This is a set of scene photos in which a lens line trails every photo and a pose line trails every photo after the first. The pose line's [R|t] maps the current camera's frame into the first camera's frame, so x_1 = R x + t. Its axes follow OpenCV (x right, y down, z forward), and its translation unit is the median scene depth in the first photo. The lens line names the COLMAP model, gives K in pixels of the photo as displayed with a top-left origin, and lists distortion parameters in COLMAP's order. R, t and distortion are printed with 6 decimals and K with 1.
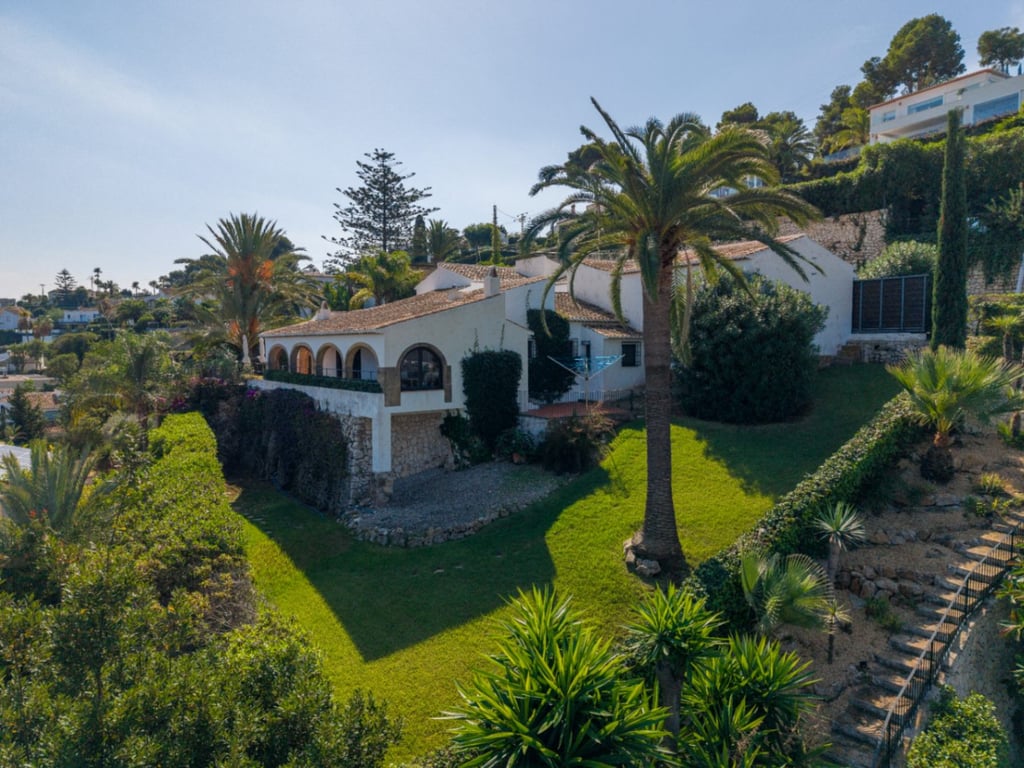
lens RADIAL K [[675.4, 0, 511.2], [0, 675.4, 388.7], [0, 0, 1]] dist [0.057939, -0.061435]
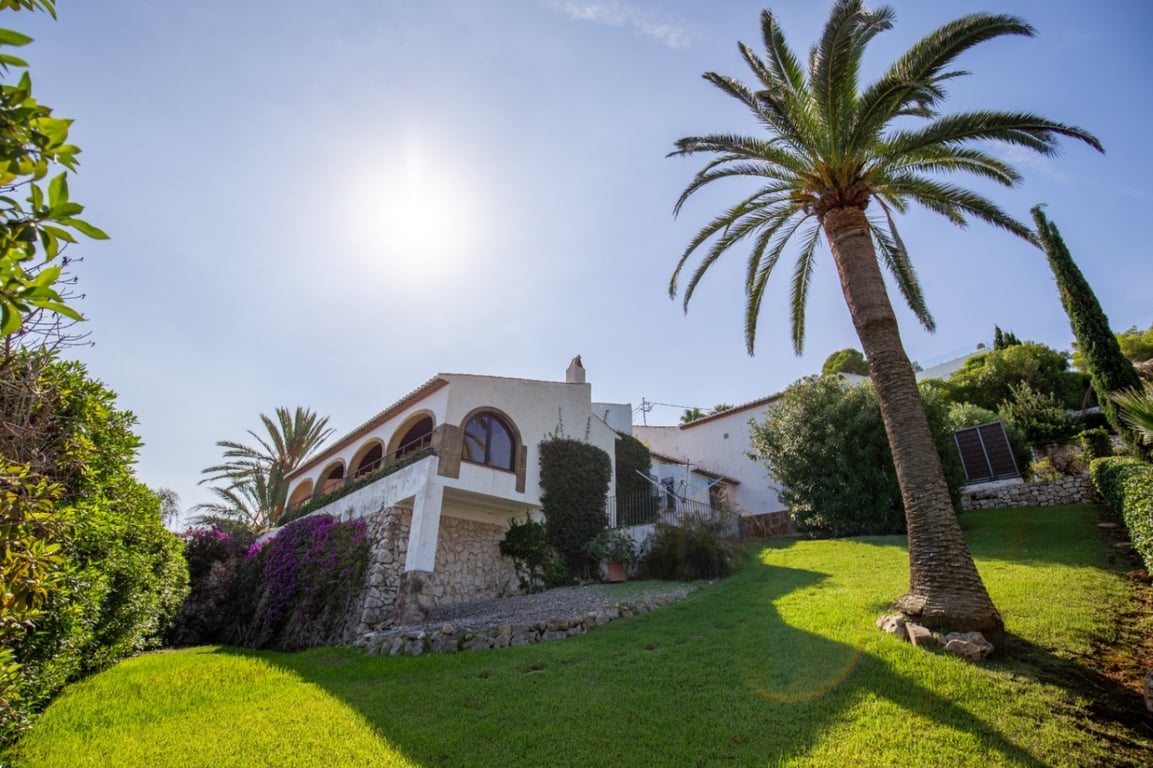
lens RADIAL K [[543.8, 0, 564.6], [0, 543.8, 384.5], [0, 0, 1]] dist [-0.034641, 0.000194]
pose [[0.995254, 0.065078, 0.072346, -0.093189], [-0.020472, 0.866857, -0.498136, 0.206841], [-0.095131, 0.494291, 0.864076, 0.414169]]
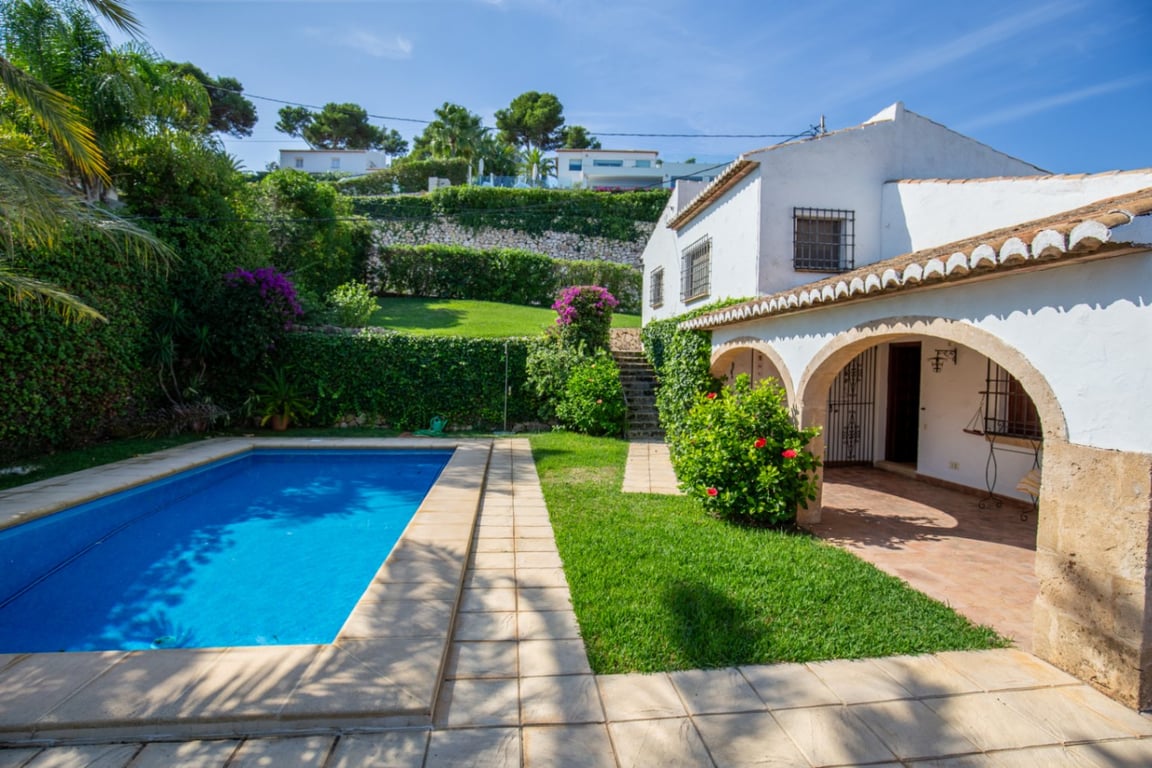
lens RADIAL K [[546.5, 0, 573.3], [0, 546.5, 382.1], [0, 0, 1]] dist [-0.032973, 0.000970]
pose [[0.482966, -0.010049, 0.875582, -0.640636], [0.033606, 0.999410, -0.007067, -0.087140], [-0.874994, 0.032838, 0.483019, 1.580385]]
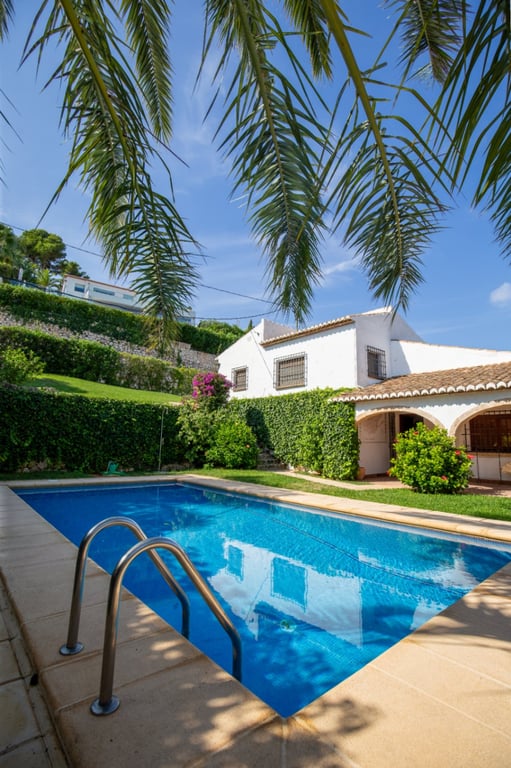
lens RADIAL K [[362.2, 0, 255.1], [0, 362.2, 383.8], [0, 0, 1]] dist [-0.034641, 0.000194]
pose [[-0.088043, 0.161330, 0.982965, -0.716883], [0.038920, 0.986601, -0.158440, -0.077740], [-0.995356, 0.024307, -0.093142, 1.840542]]
